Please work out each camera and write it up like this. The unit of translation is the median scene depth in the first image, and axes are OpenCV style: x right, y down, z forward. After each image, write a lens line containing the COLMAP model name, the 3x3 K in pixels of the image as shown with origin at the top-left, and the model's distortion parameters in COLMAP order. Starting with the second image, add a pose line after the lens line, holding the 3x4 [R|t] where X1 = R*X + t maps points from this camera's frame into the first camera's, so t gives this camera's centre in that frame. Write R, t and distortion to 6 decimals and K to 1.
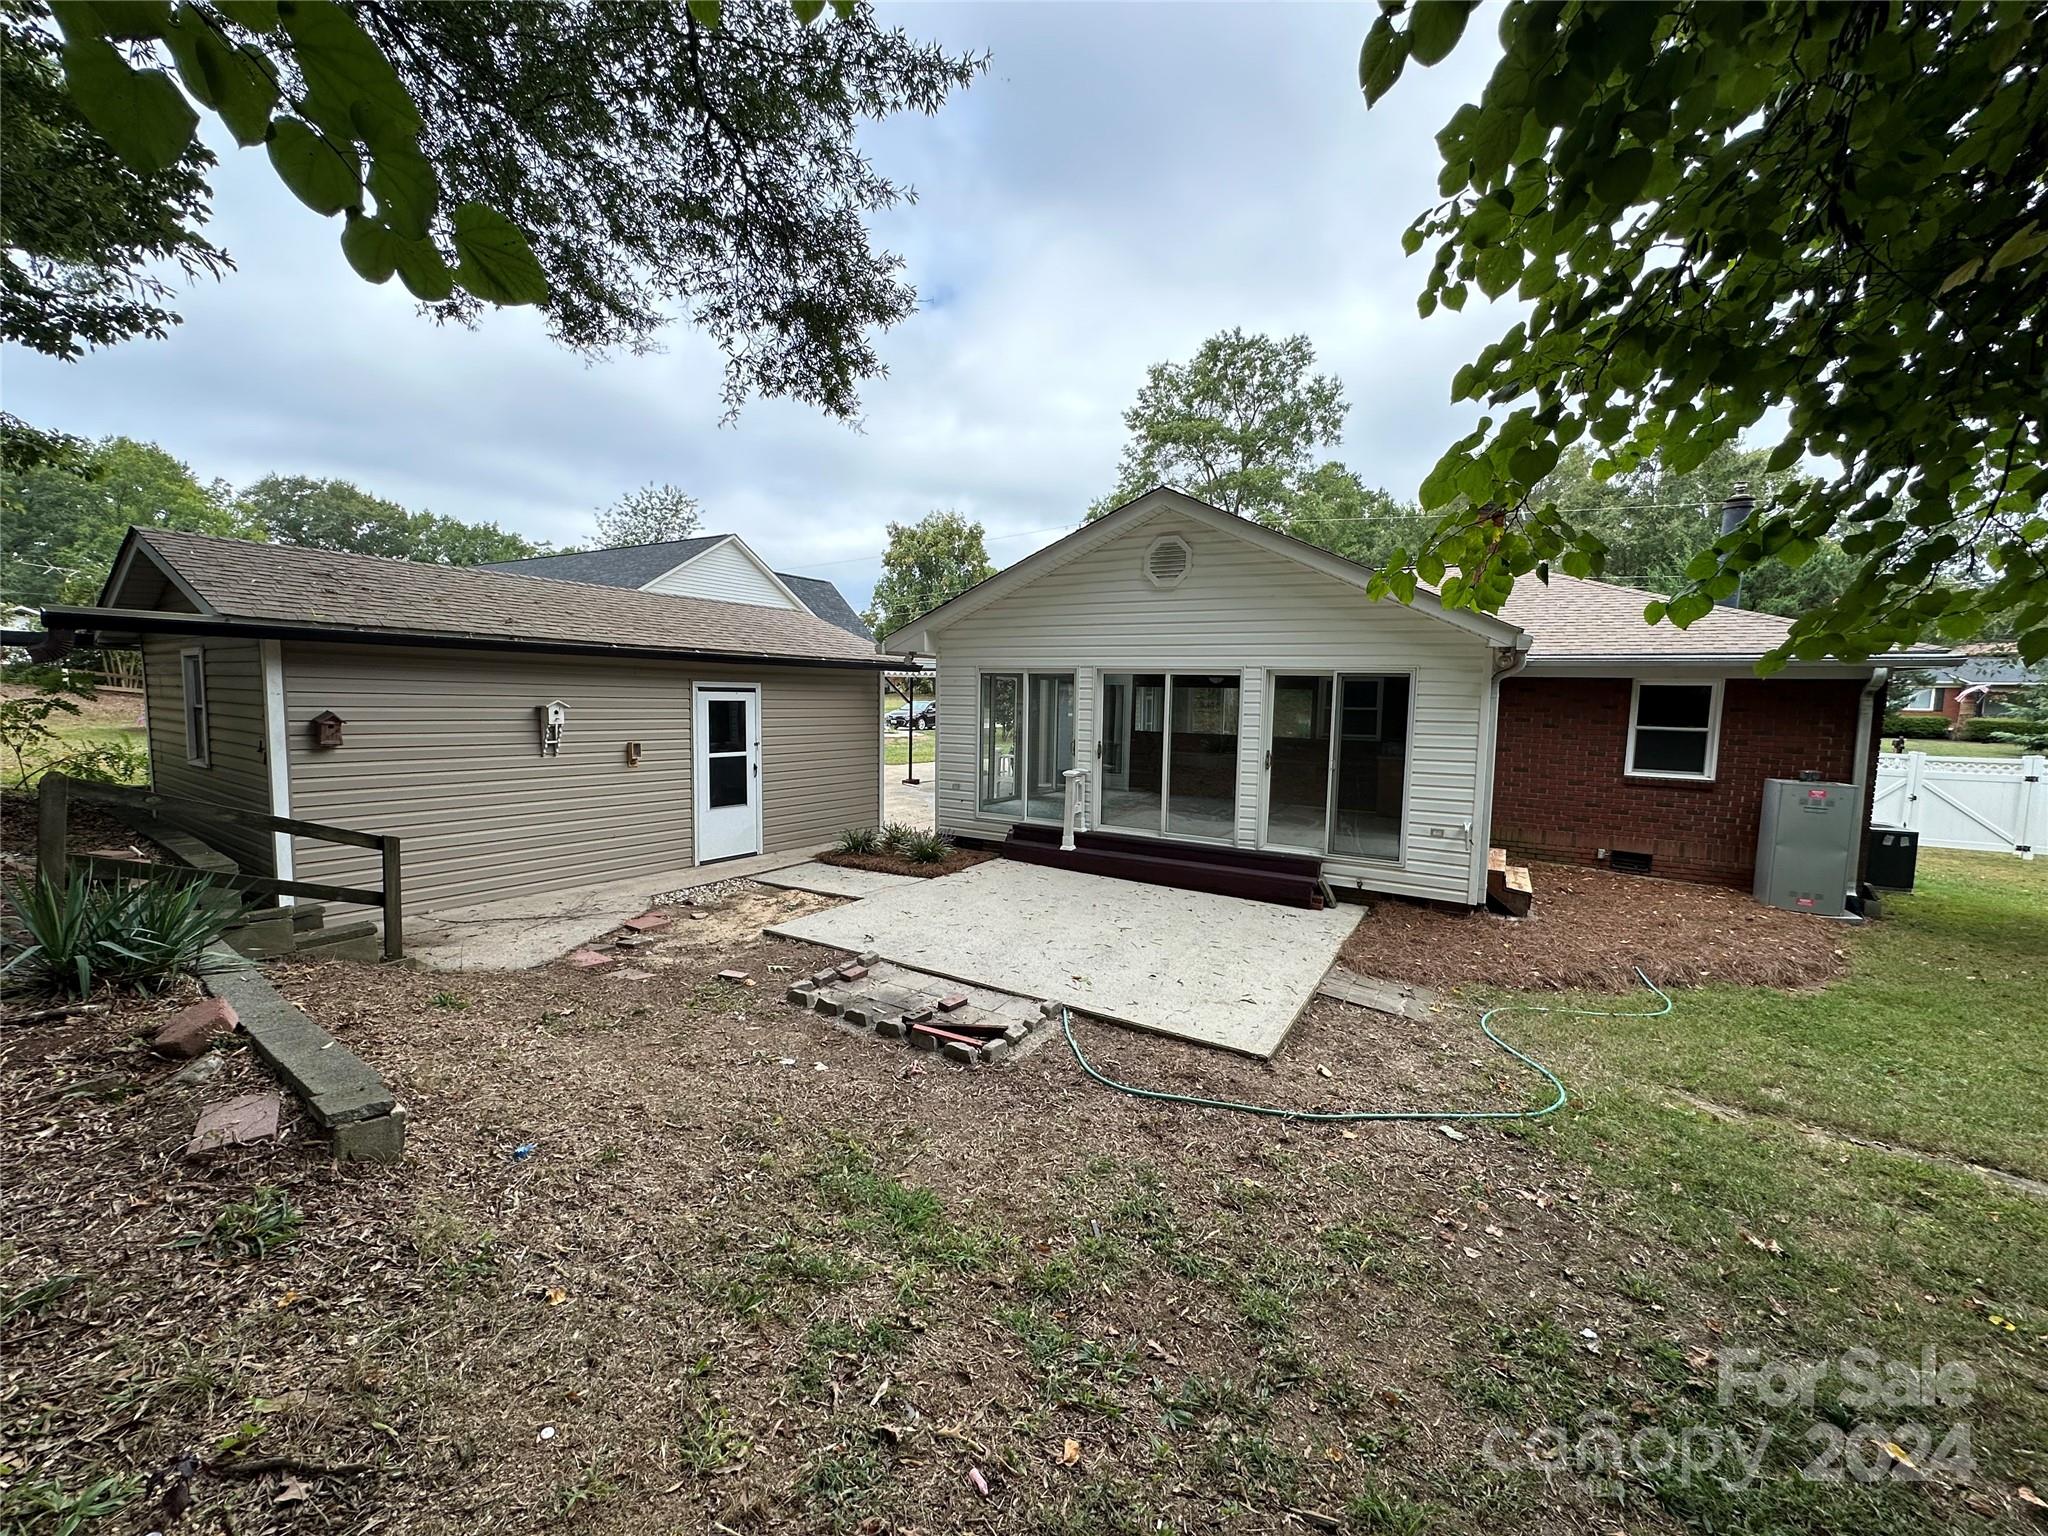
lens RADIAL K [[817.7, 0, 1024.7], [0, 817.7, 765.4], [0, 0, 1]] dist [-0.002444, 0.000486]
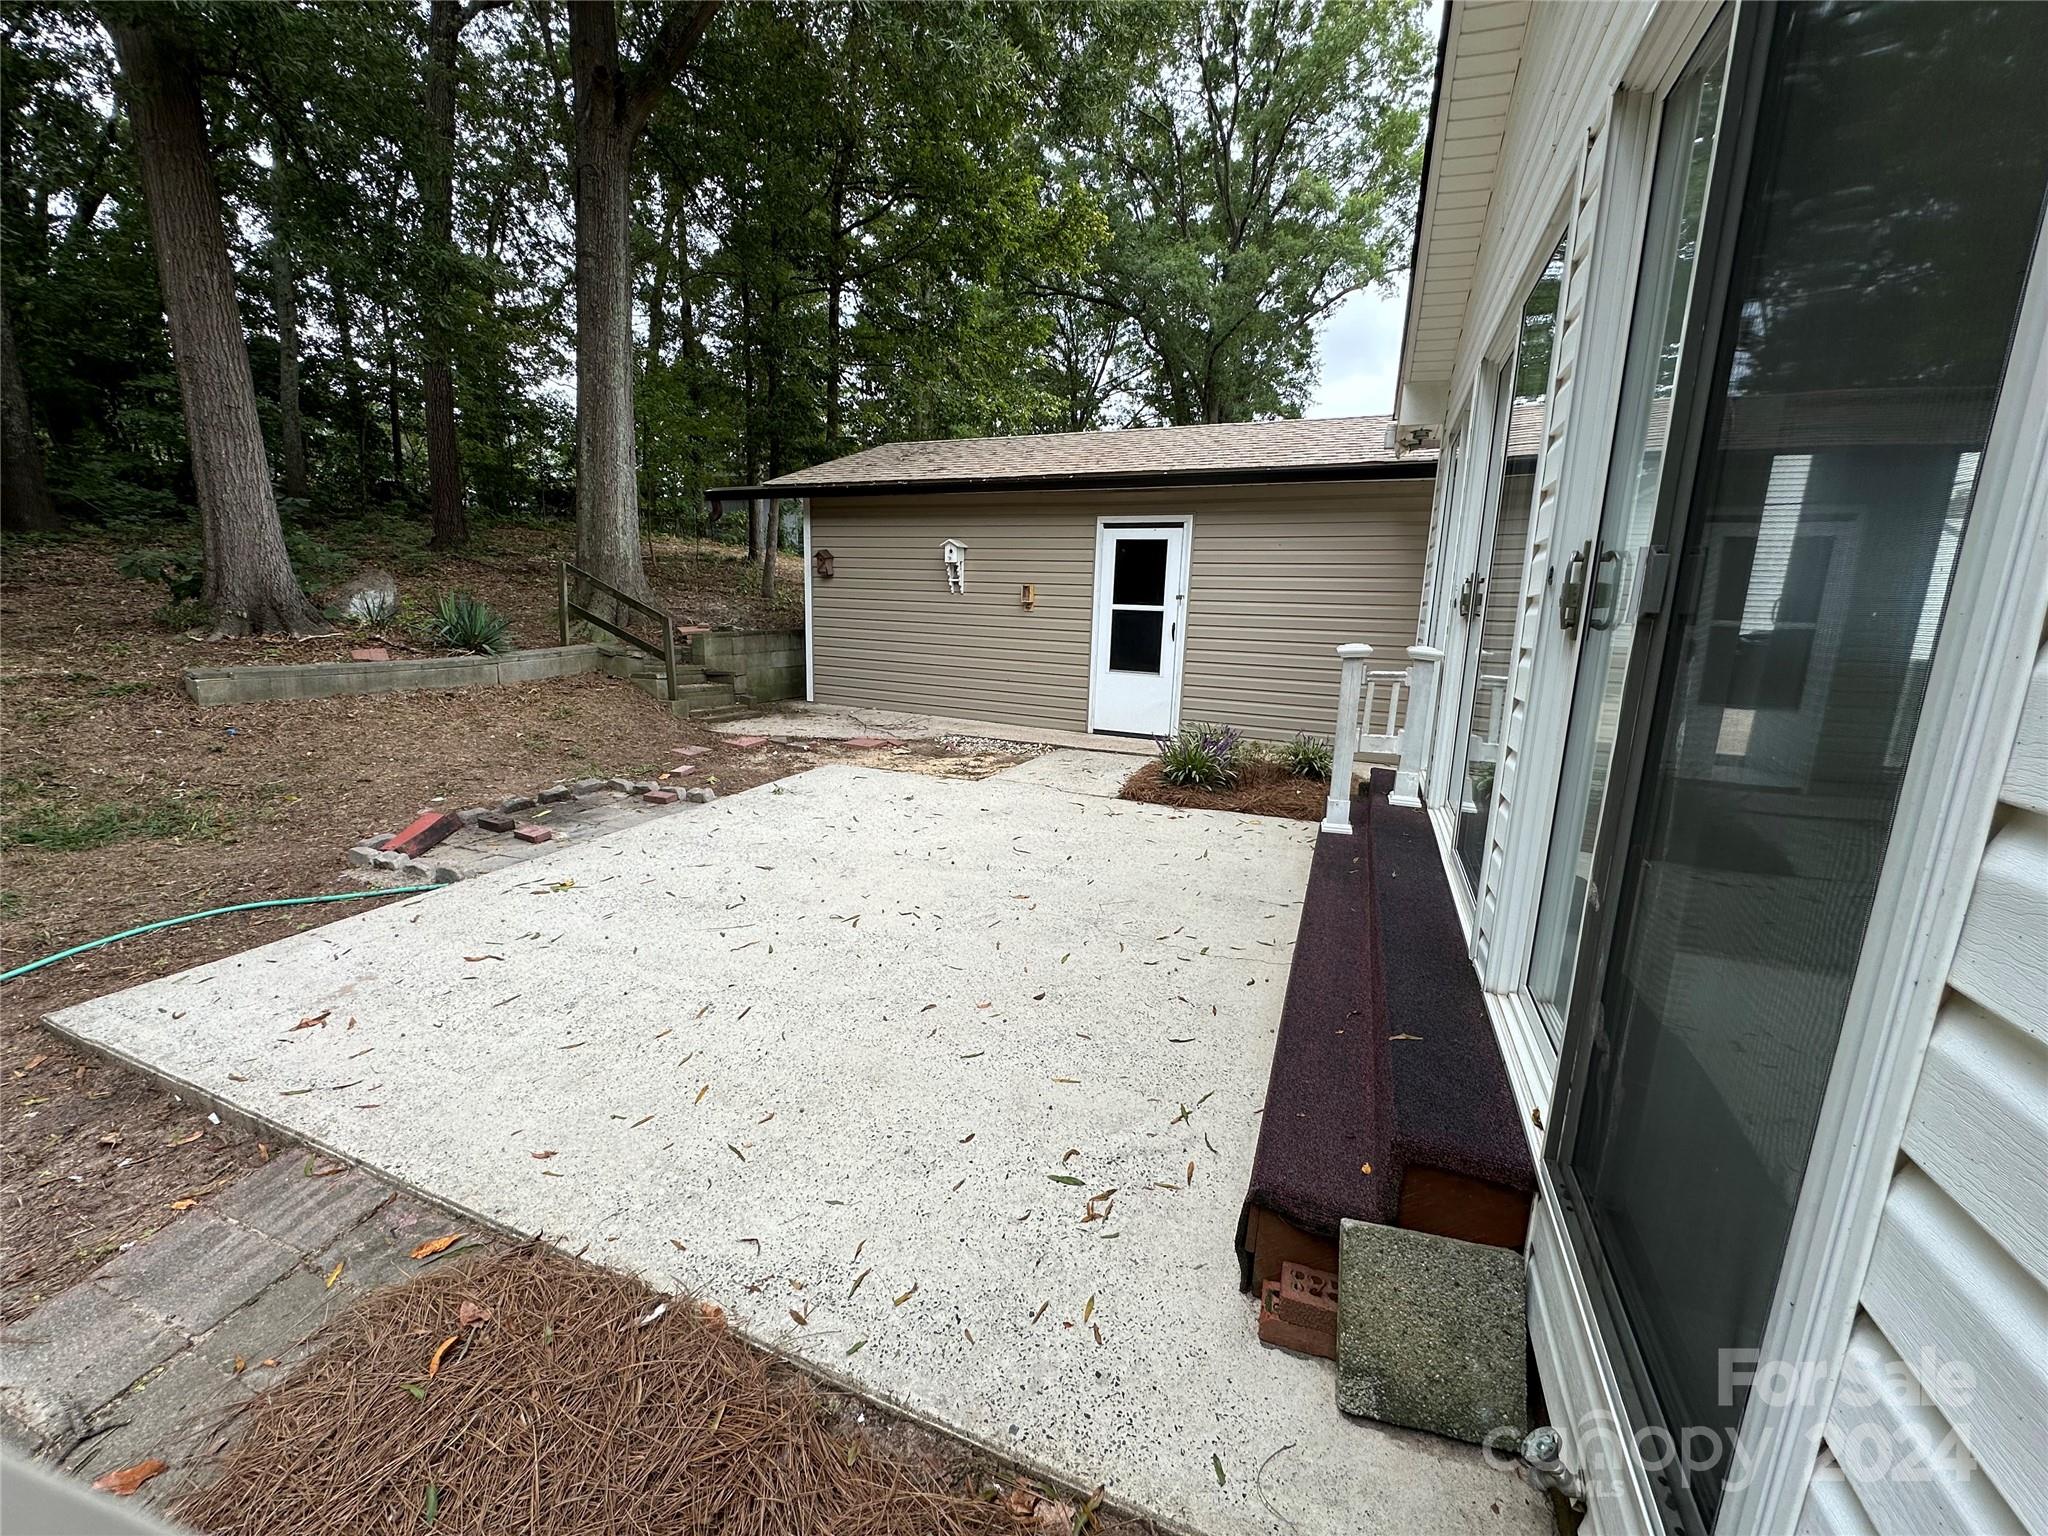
lens RADIAL K [[817.7, 0, 1025.6], [0, 817.7, 765.9], [0, 0, 1]] dist [-0.002444, 0.000486]
pose [[0.140213, 0.186685, -0.972363, 0.454740], [-0.107009, 0.979169, 0.172561, 0.012936], [0.984322, 0.079856, 0.157269, 0.789268]]
